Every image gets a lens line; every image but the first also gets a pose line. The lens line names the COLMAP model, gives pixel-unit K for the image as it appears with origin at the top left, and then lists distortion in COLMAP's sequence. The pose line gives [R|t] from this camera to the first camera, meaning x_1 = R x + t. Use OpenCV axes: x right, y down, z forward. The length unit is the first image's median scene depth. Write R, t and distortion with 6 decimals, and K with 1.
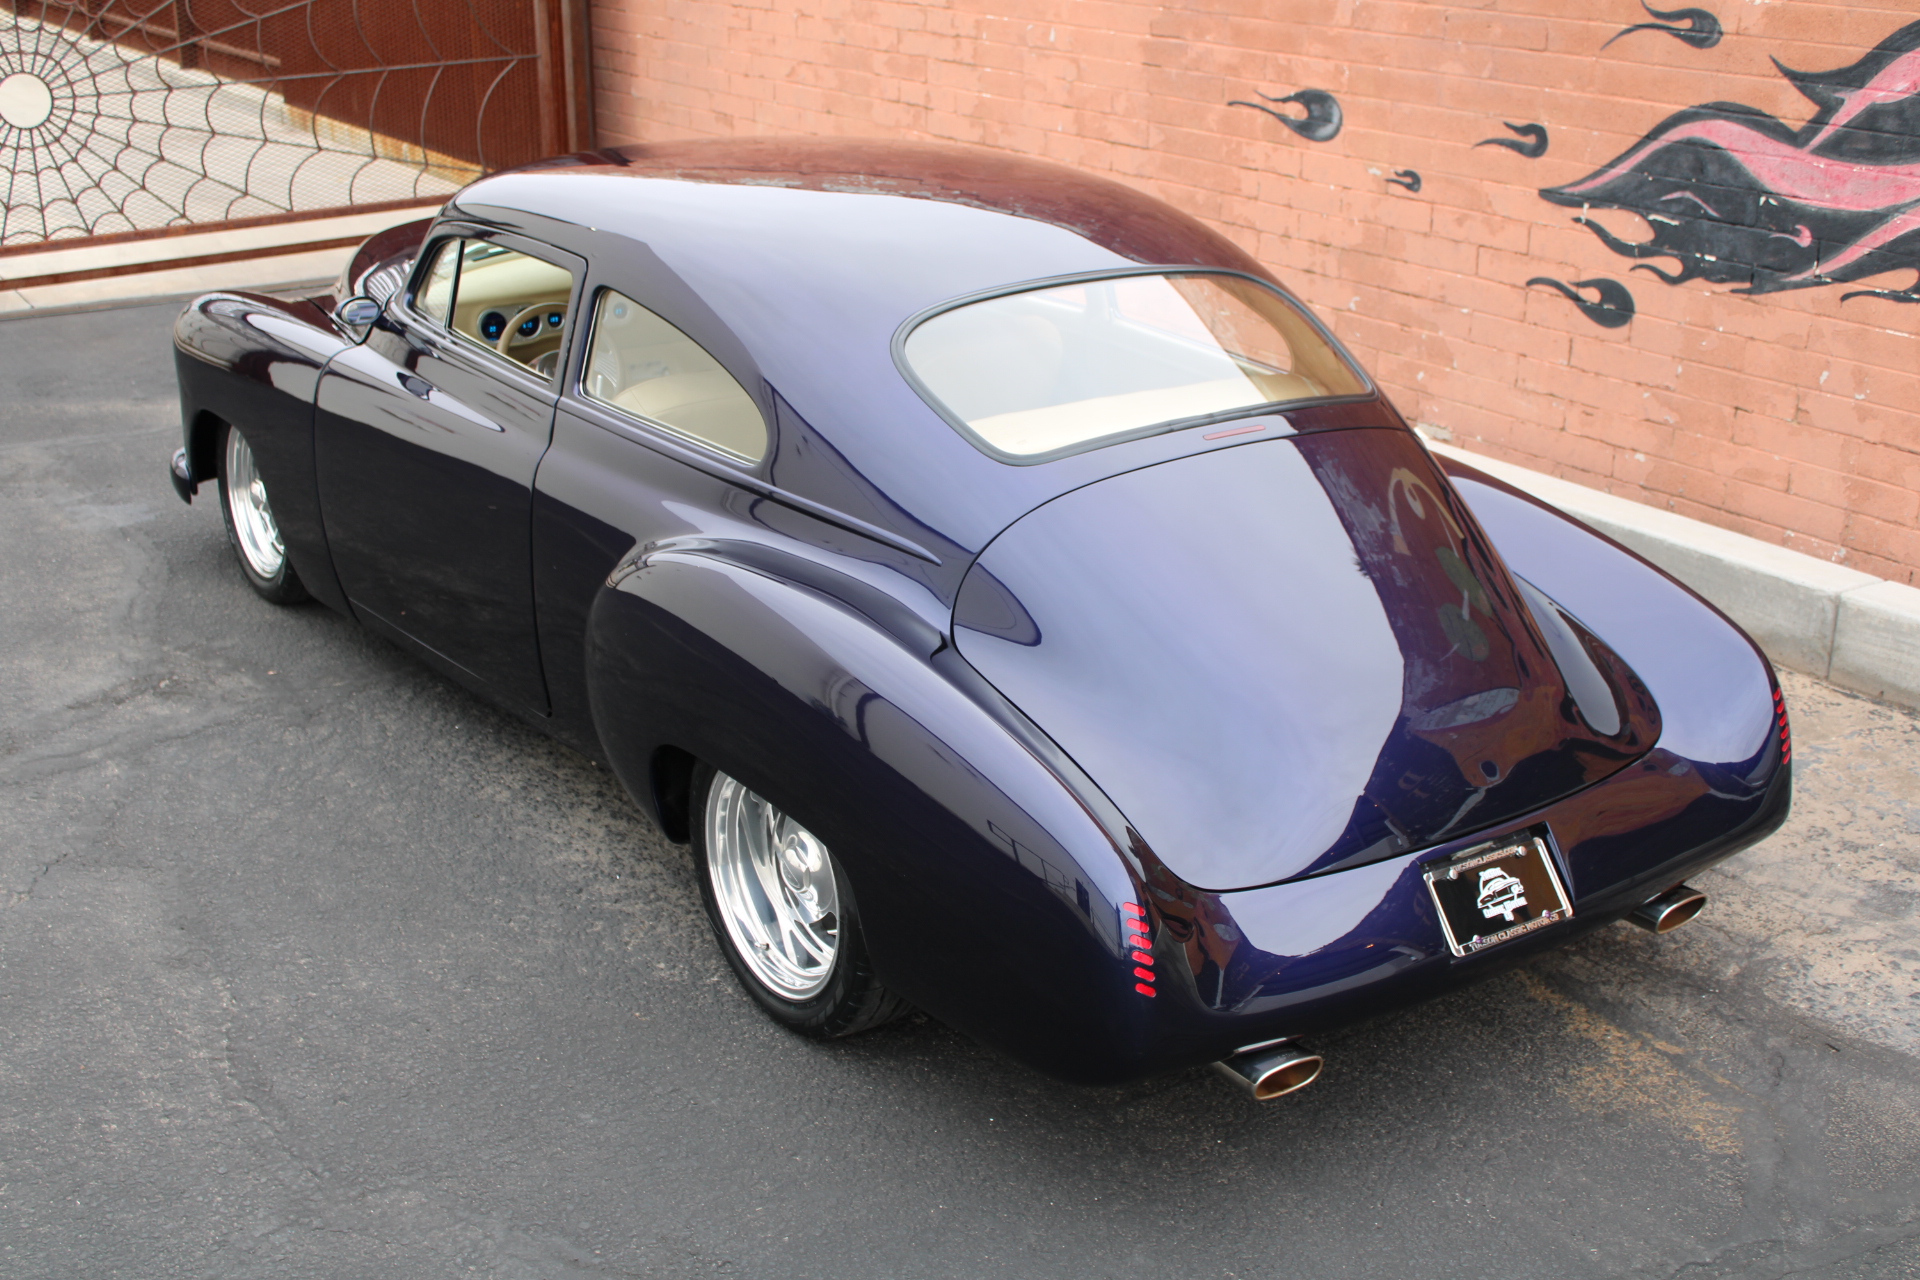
lens RADIAL K [[2293.7, 0, 928.1], [0, 2293.7, 651.6], [0, 0, 1]] dist [-0.099024, 0.171021]
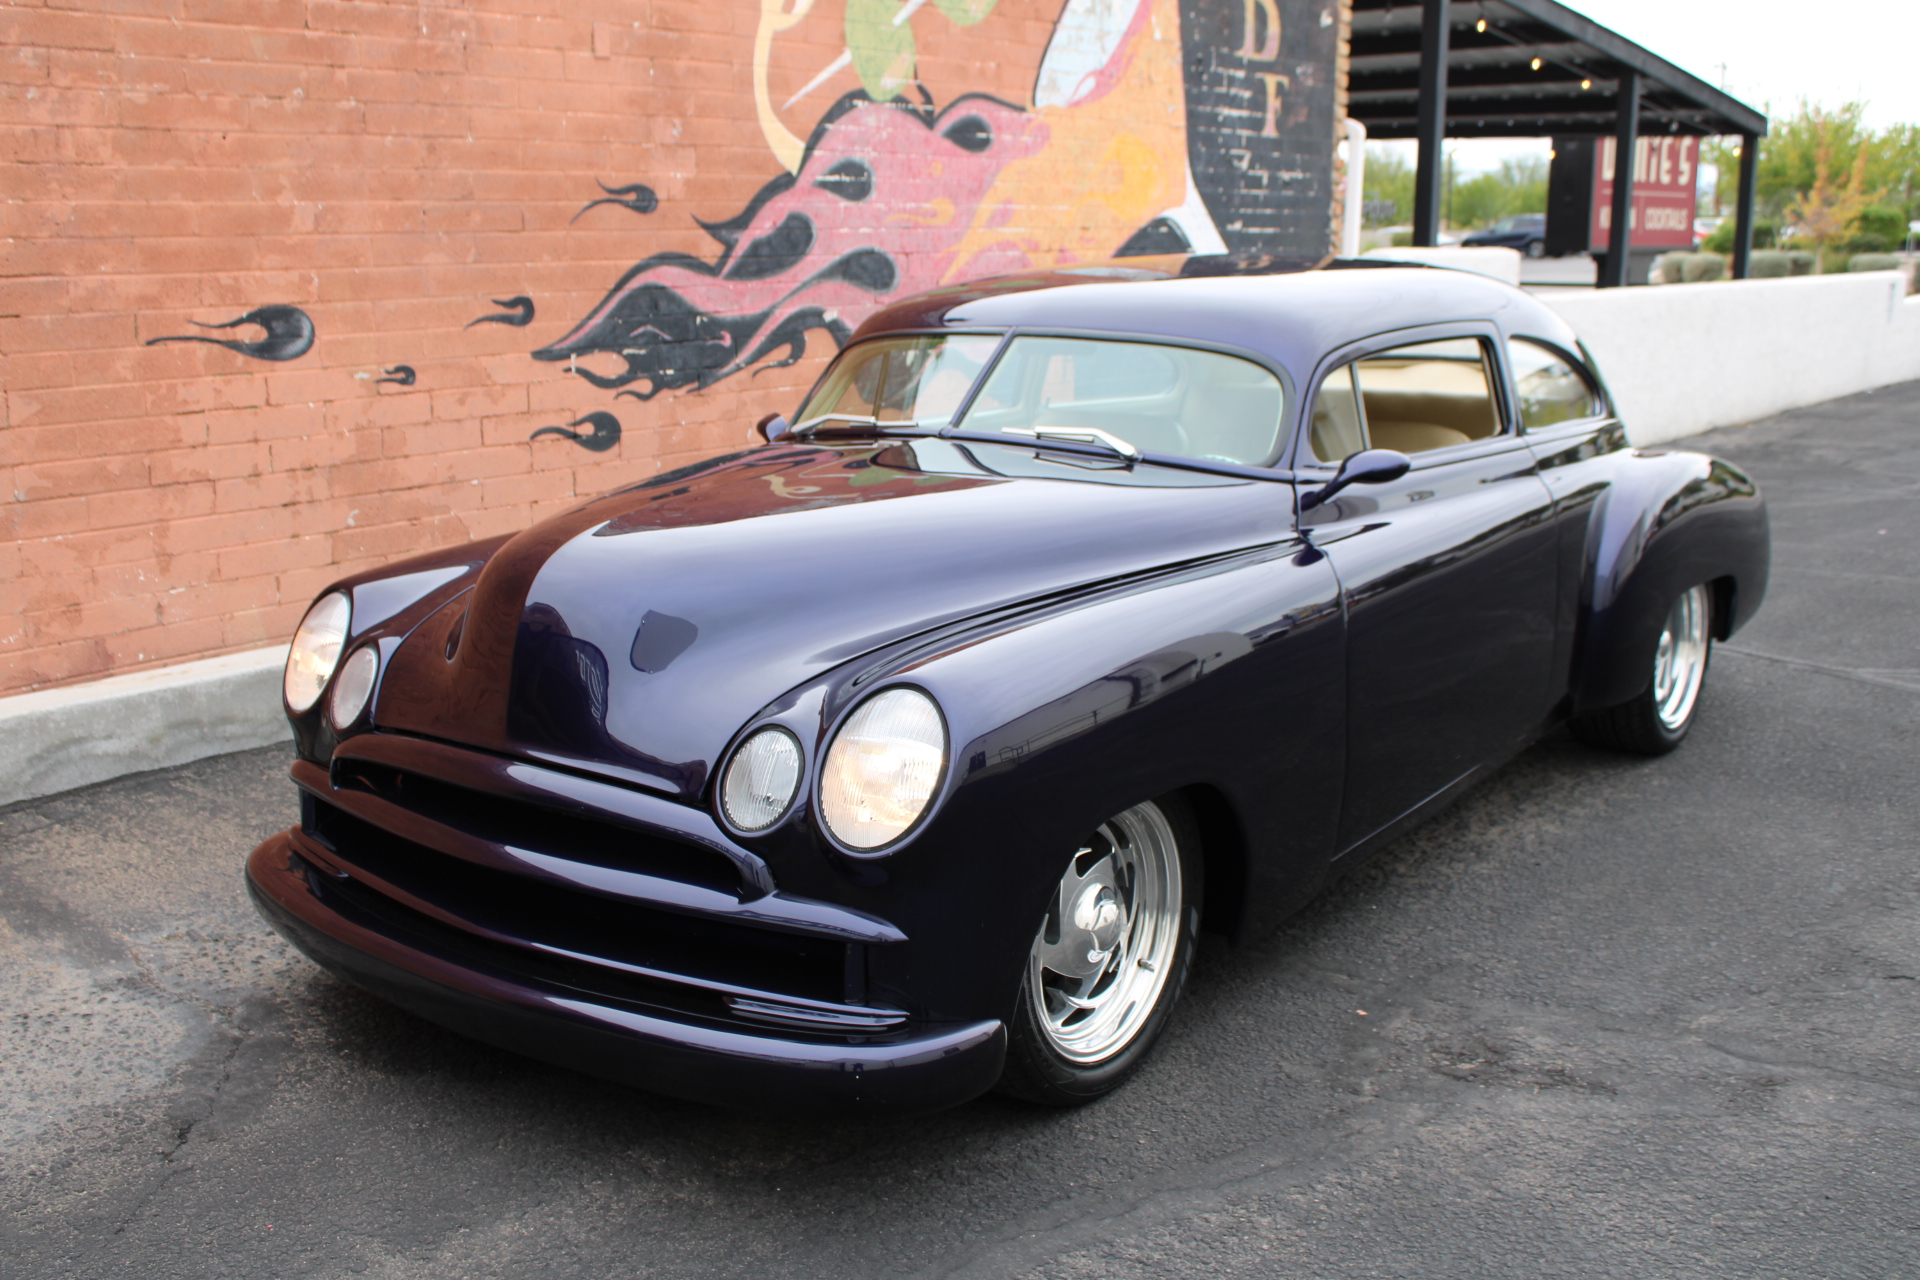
lens RADIAL K [[1928.0, 0, 928.1], [0, 1928.0, 649.1], [0, 0, 1]] dist [-0.133530, 0.161698]
pose [[-0.277856, -0.205768, 0.938326, -0.757927], [0.338371, 0.893222, 0.296074, -0.306848], [-0.899056, 0.399769, -0.178561, 1.126976]]
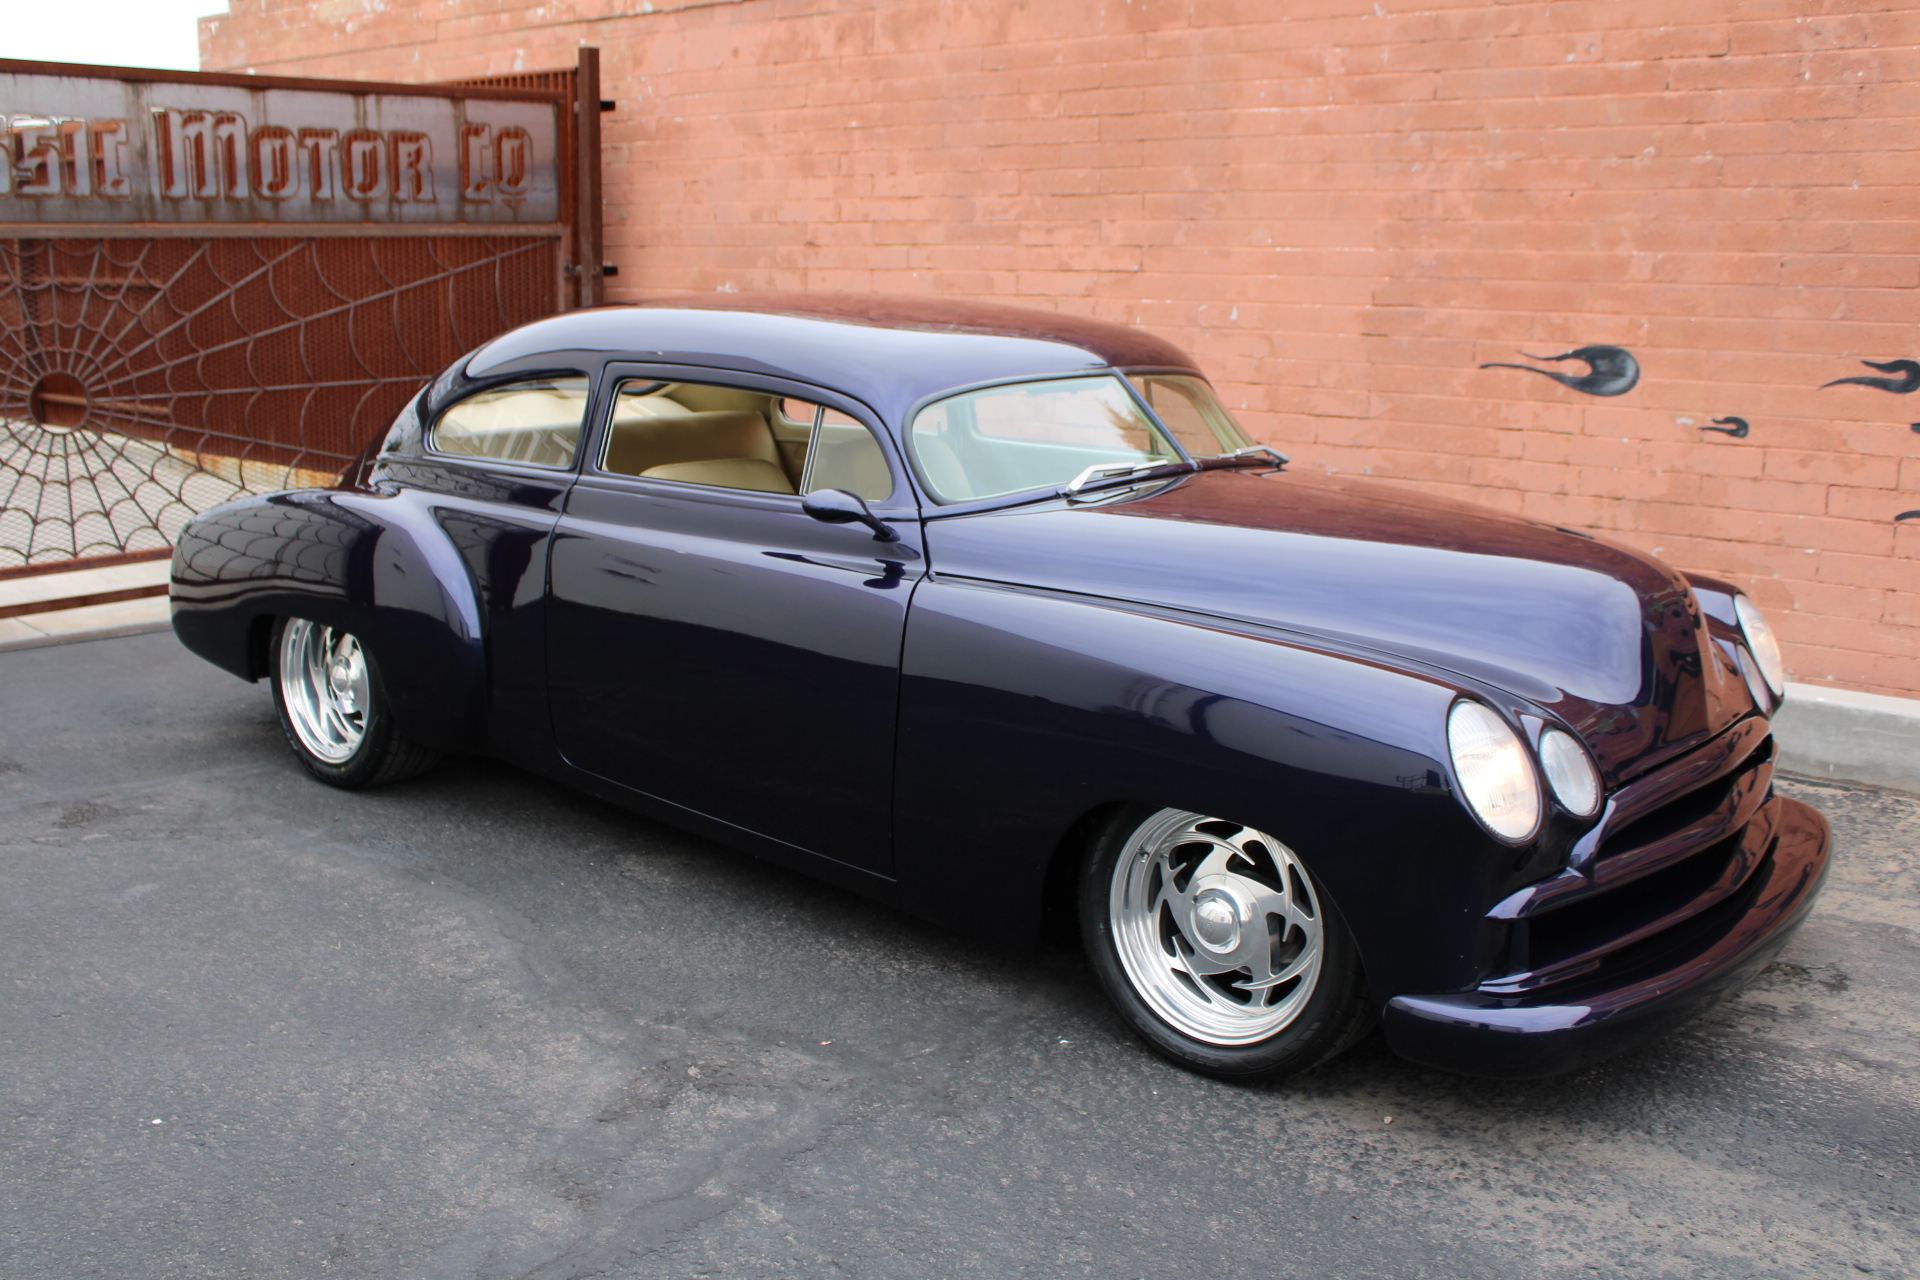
lens RADIAL K [[1875.6, 0, 926.7], [0, 1875.6, 635.6], [0, 0, 1]] dist [-0.140843, 0.155555]
pose [[0.968170, -0.039381, 0.247175, -0.380294], [0.079396, 0.984864, -0.154078, -0.023598], [-0.237366, 0.168798, 0.956642, 0.374616]]
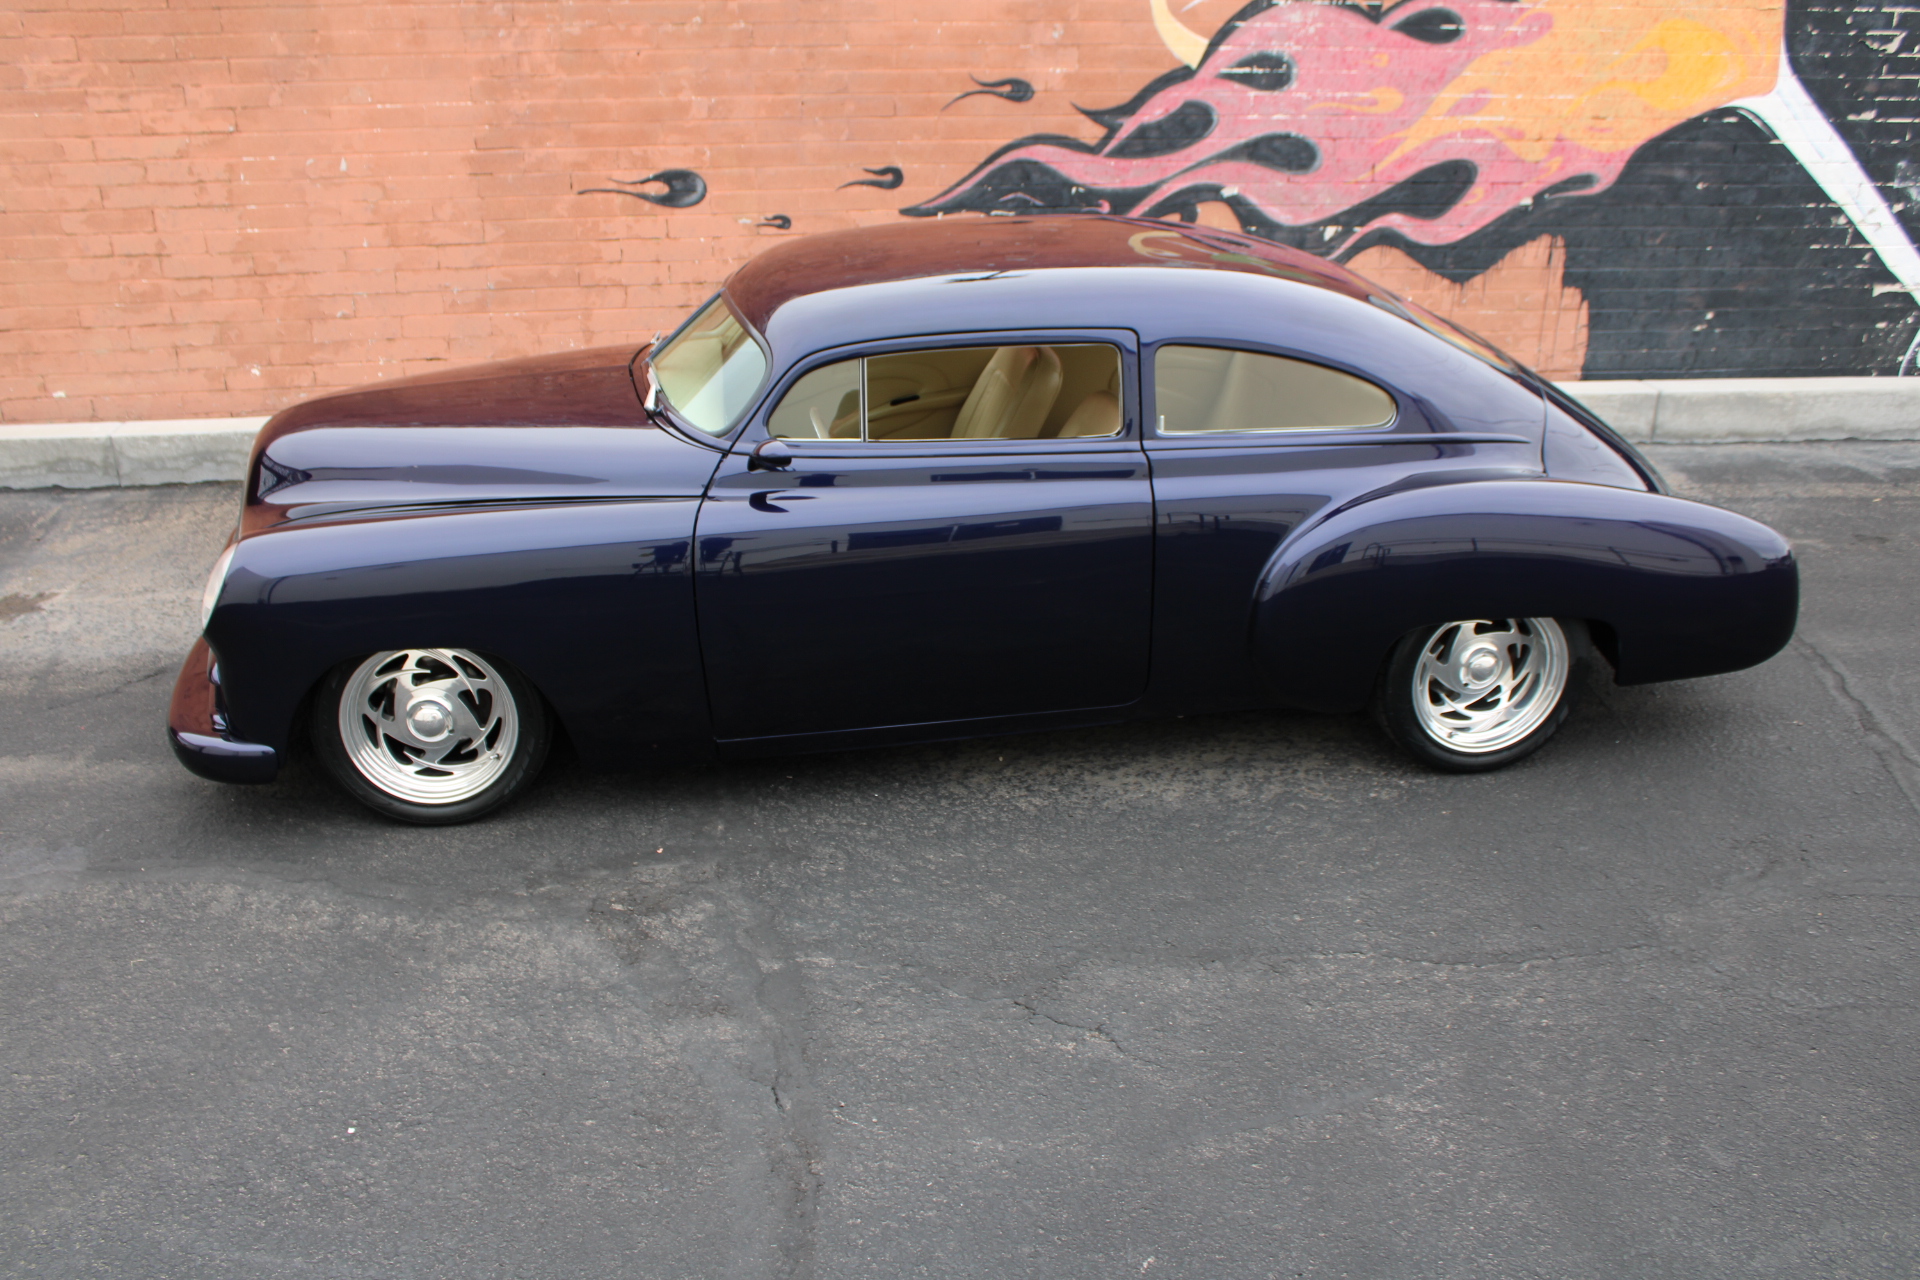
lens RADIAL K [[1683.4, 0, 921.3], [0, 1683.4, 639.3], [0, 0, 1]] dist [-0.155909, 0.159006]
pose [[0.470328, -0.346402, 0.811663, -0.751403], [0.309043, 0.926152, 0.216184, -0.187111], [-0.826610, 0.149161, 0.542648, 0.473474]]
